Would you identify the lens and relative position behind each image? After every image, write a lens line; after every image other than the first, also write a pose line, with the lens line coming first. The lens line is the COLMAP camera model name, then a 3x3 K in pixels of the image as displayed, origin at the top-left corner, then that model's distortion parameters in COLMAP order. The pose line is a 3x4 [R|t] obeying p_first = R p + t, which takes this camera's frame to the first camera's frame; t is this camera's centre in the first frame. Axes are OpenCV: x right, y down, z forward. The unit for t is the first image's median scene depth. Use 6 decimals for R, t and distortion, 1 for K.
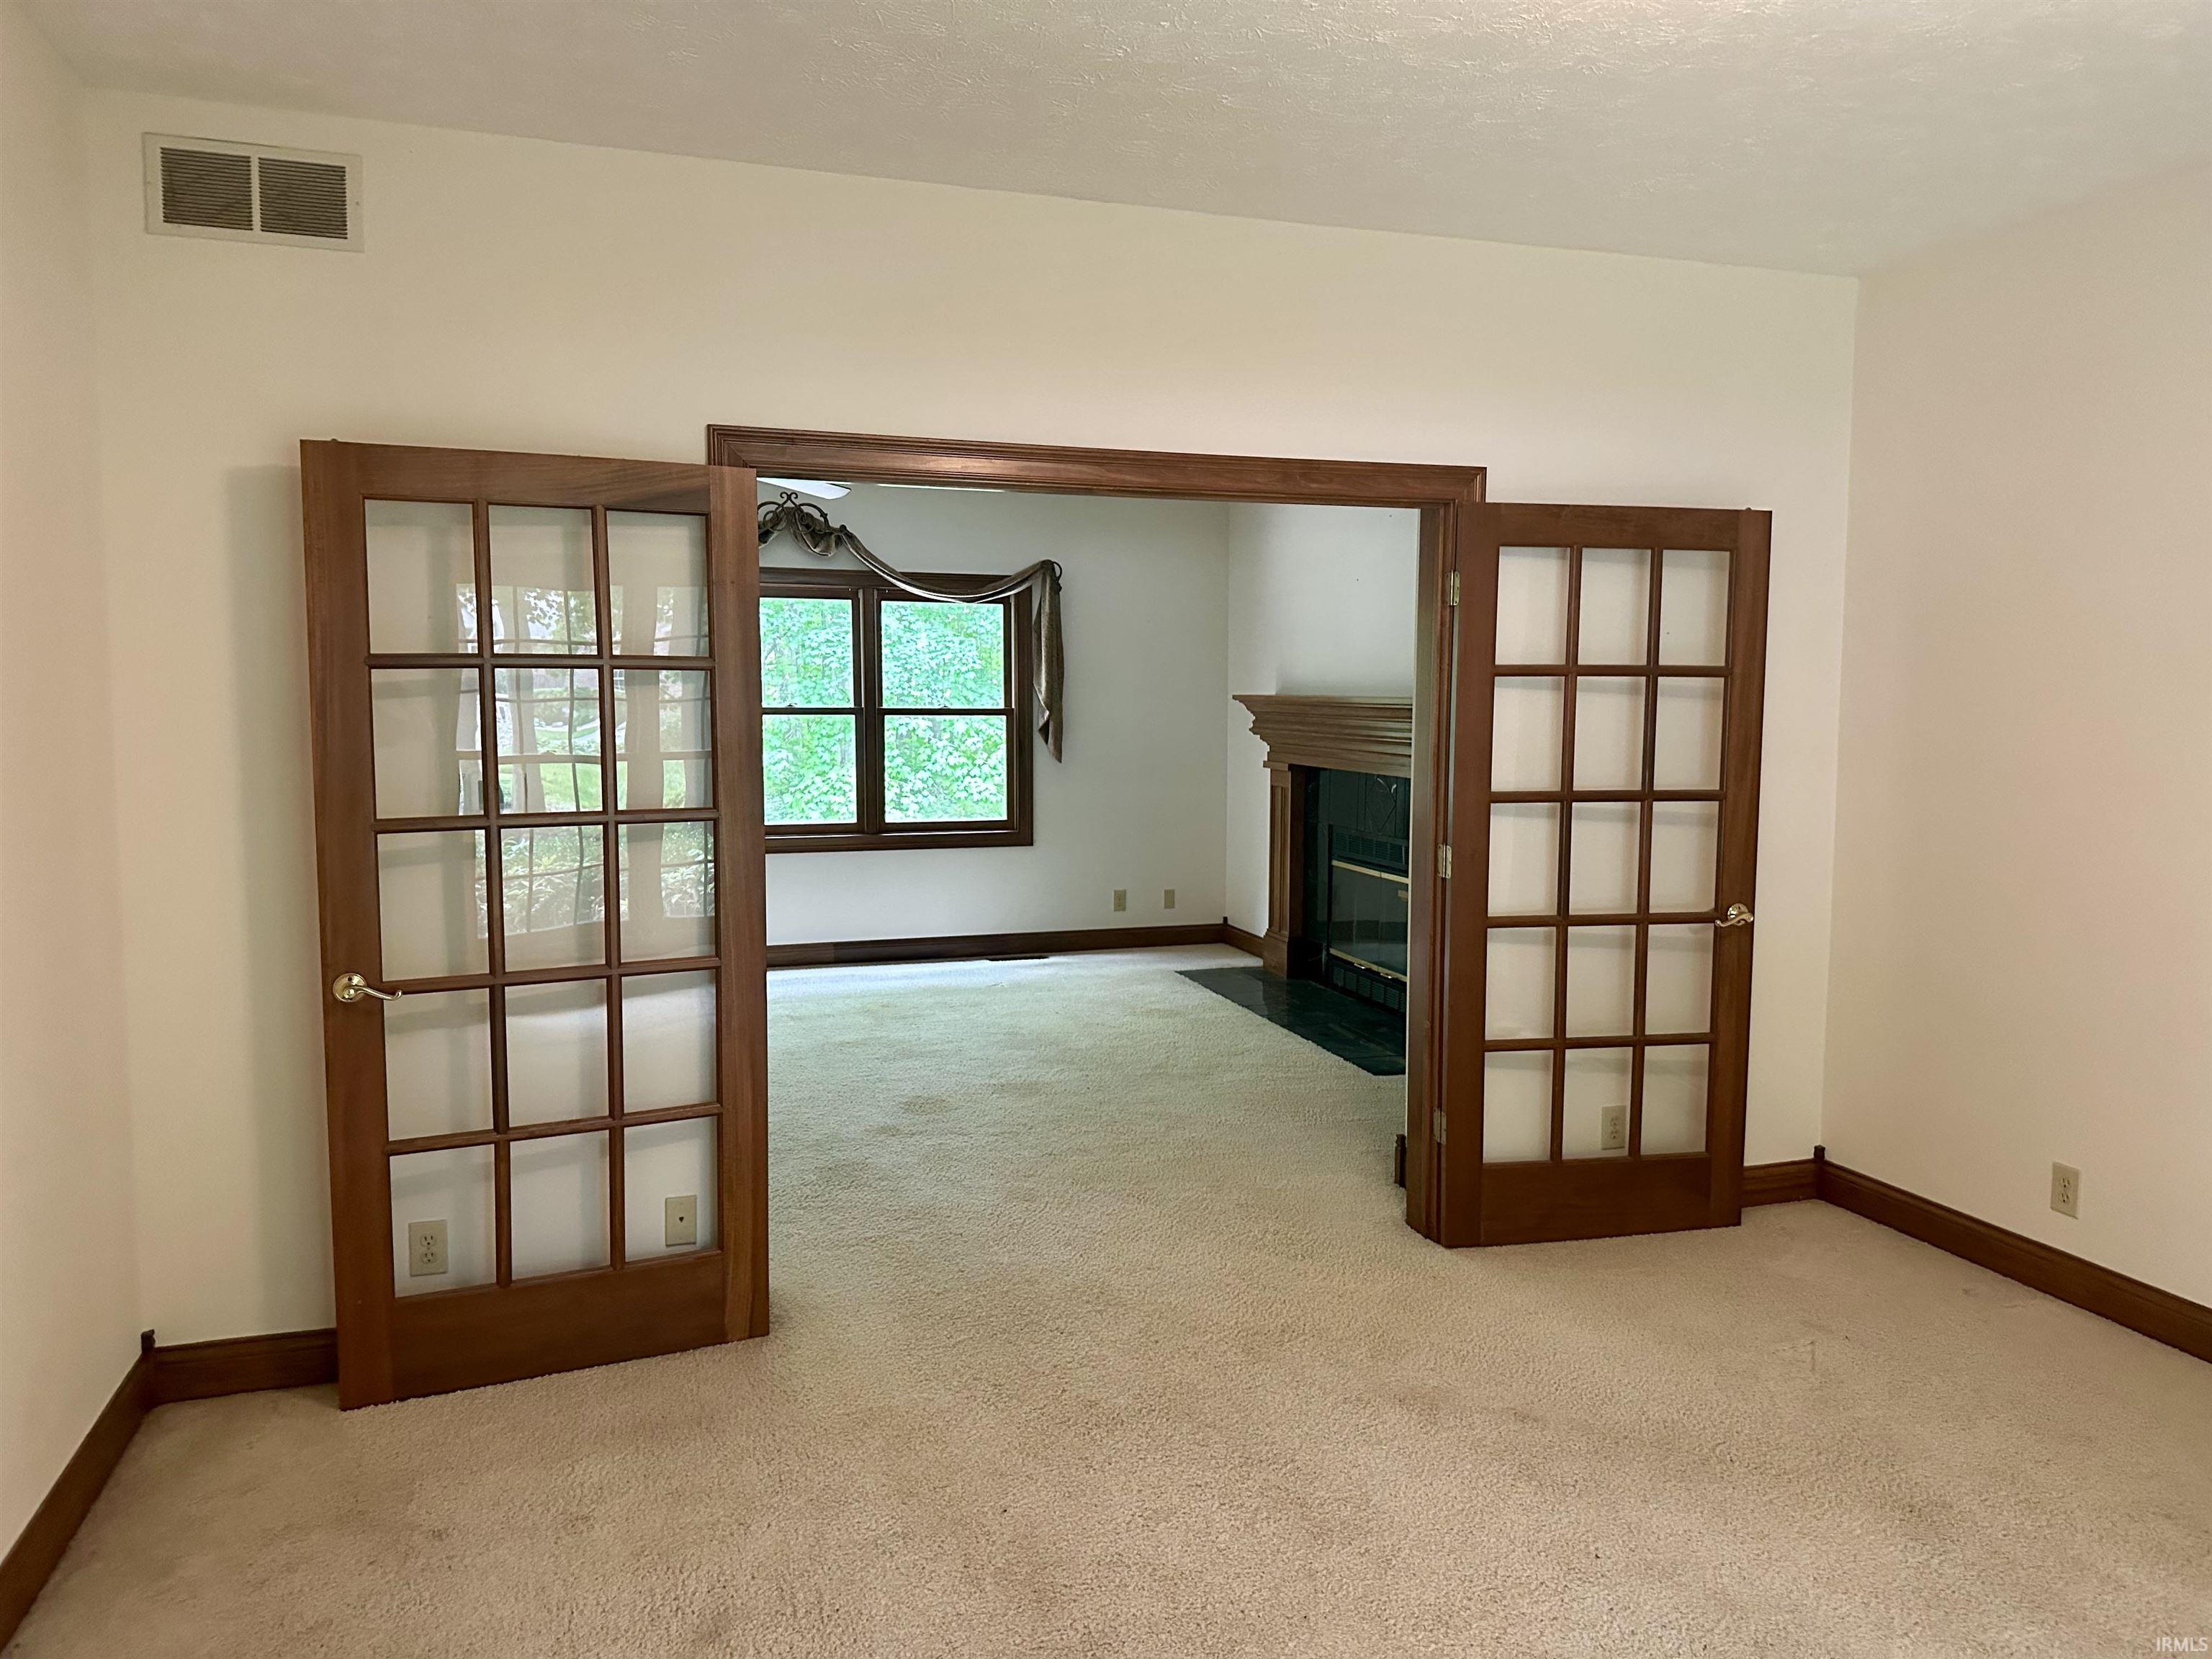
lens RADIAL K [[1525.5, 0, 1116.1], [0, 1525.5, 817.1], [0, 0, 1]] dist [0.109869, -0.178495]
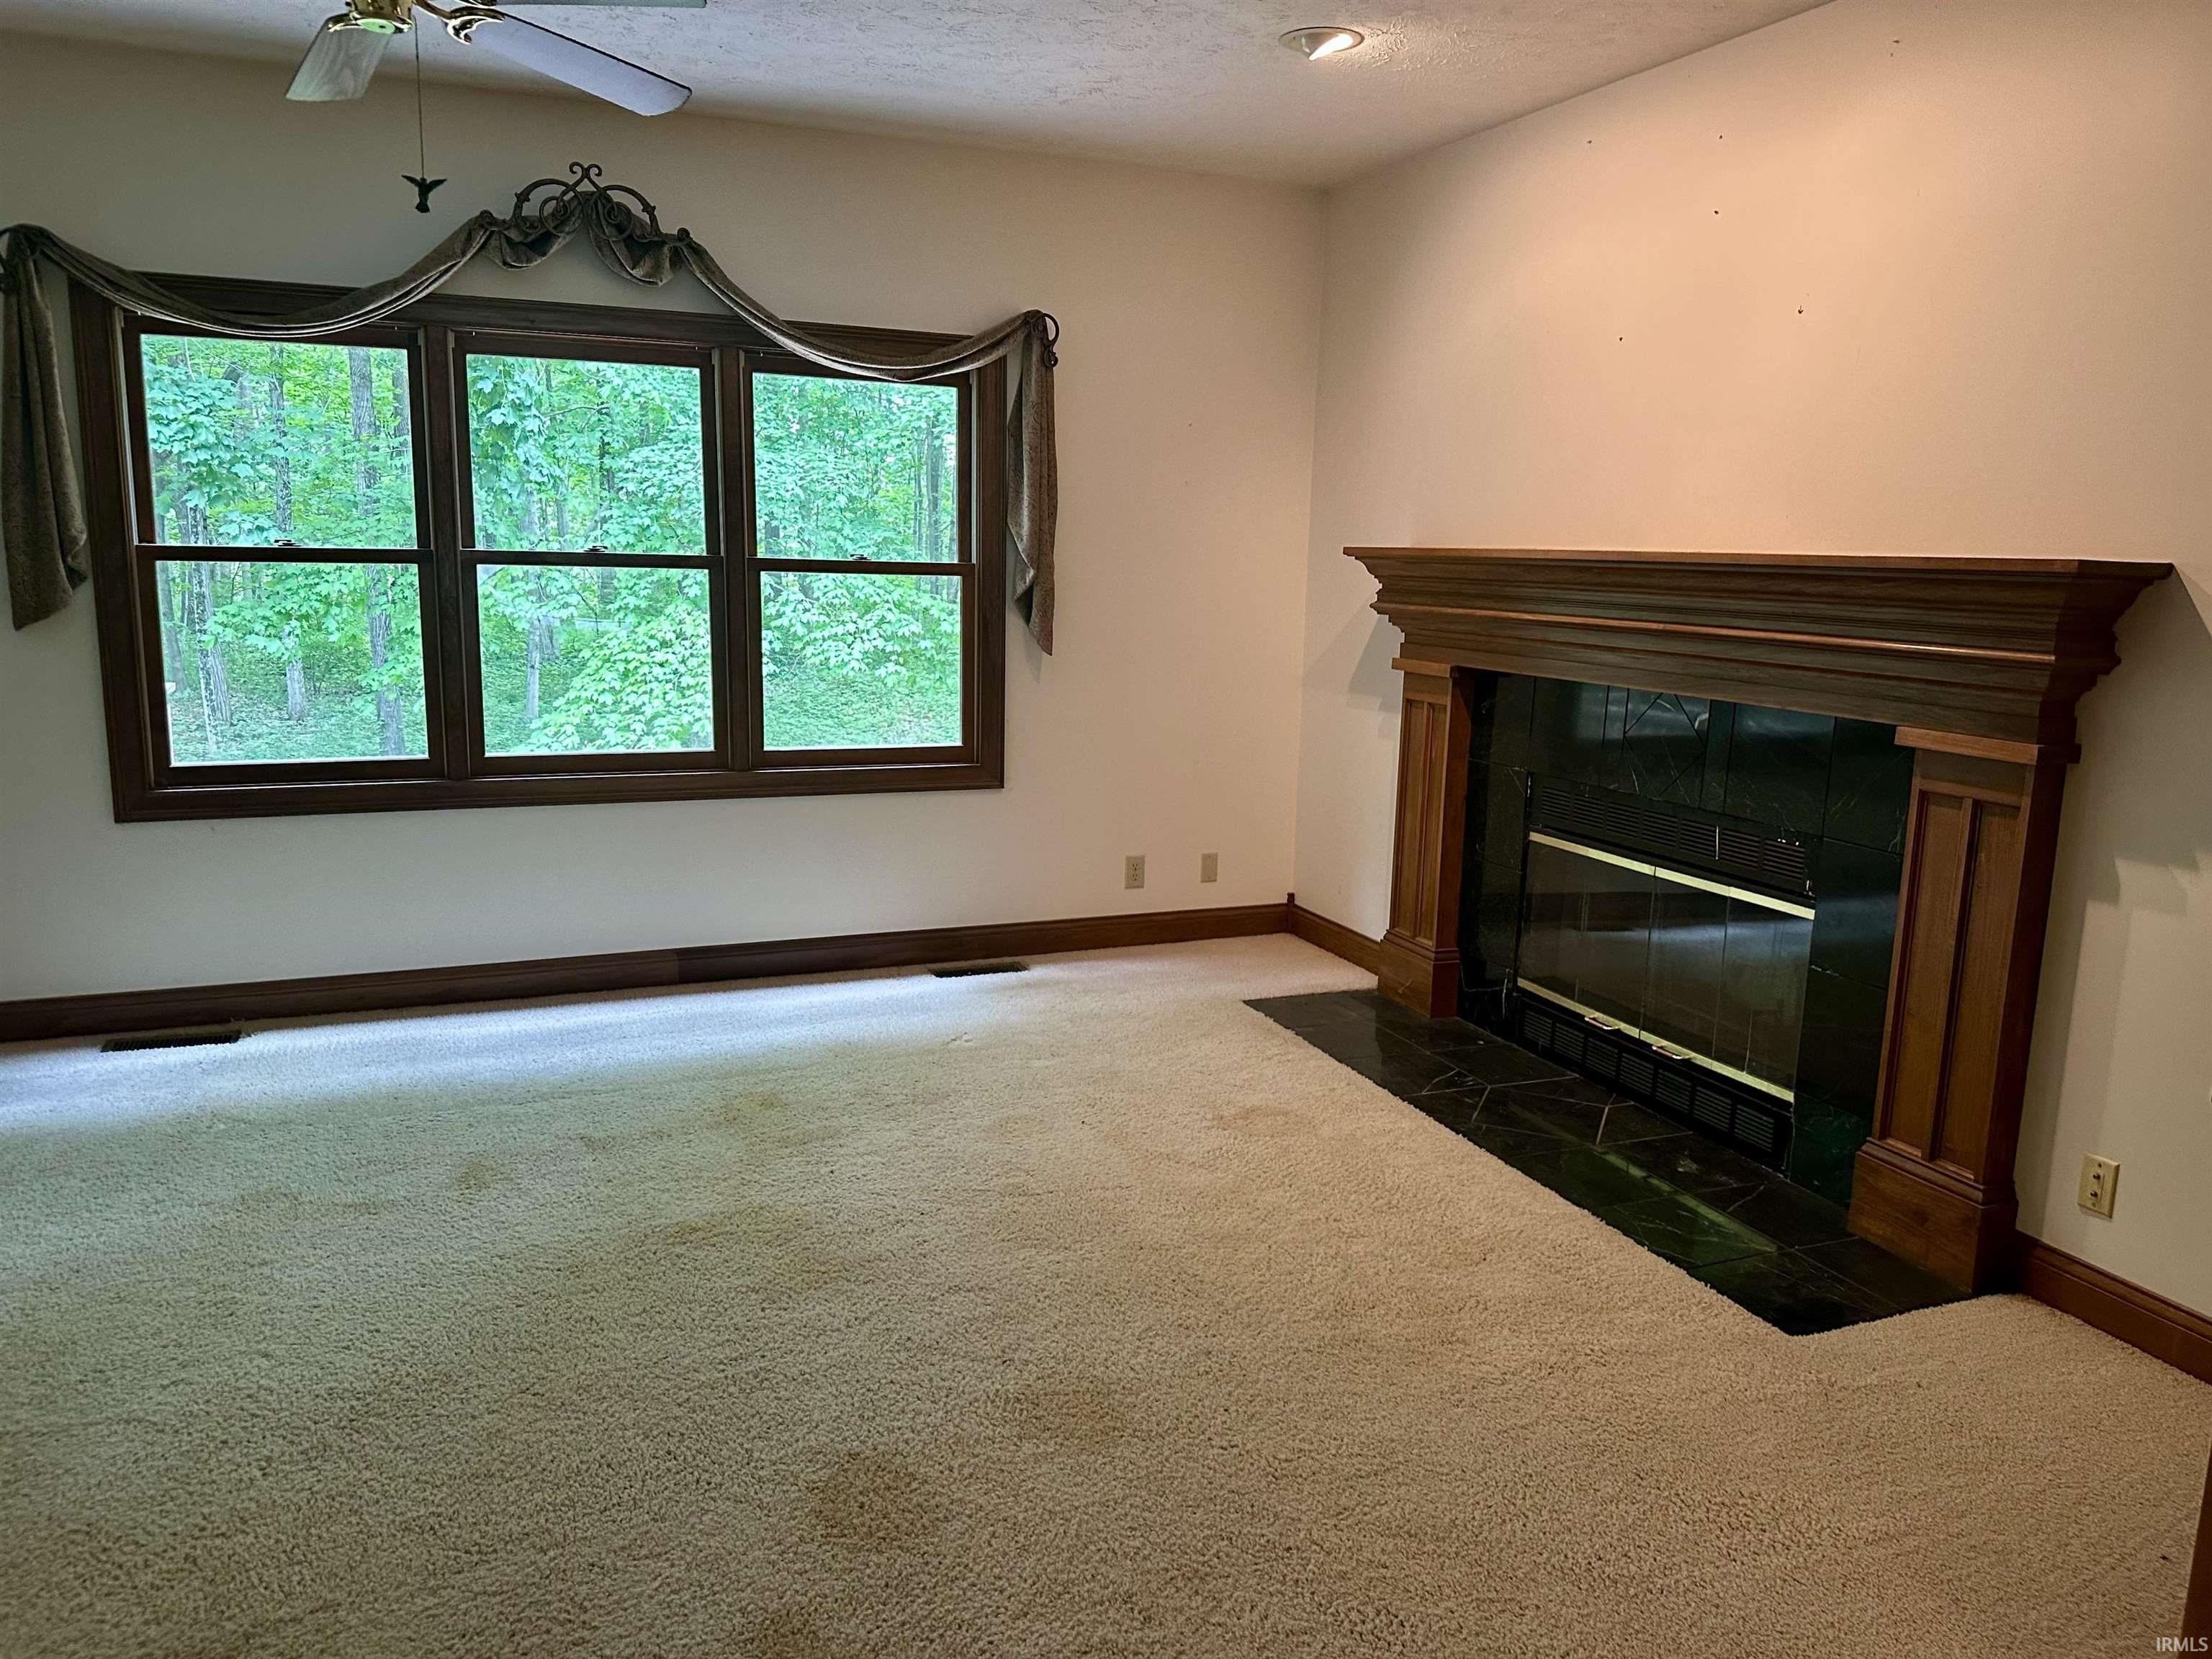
lens RADIAL K [[1524.3, 0, 1098.2], [0, 1524.3, 817.4], [0, 0, 1]] dist [0.102628, -0.180507]
pose [[0.997289, 0.007315, 0.073220, -0.074121], [-0.013815, 0.995965, 0.088674, -0.029993], [-0.072275, -0.089445, 0.993366, 0.456821]]
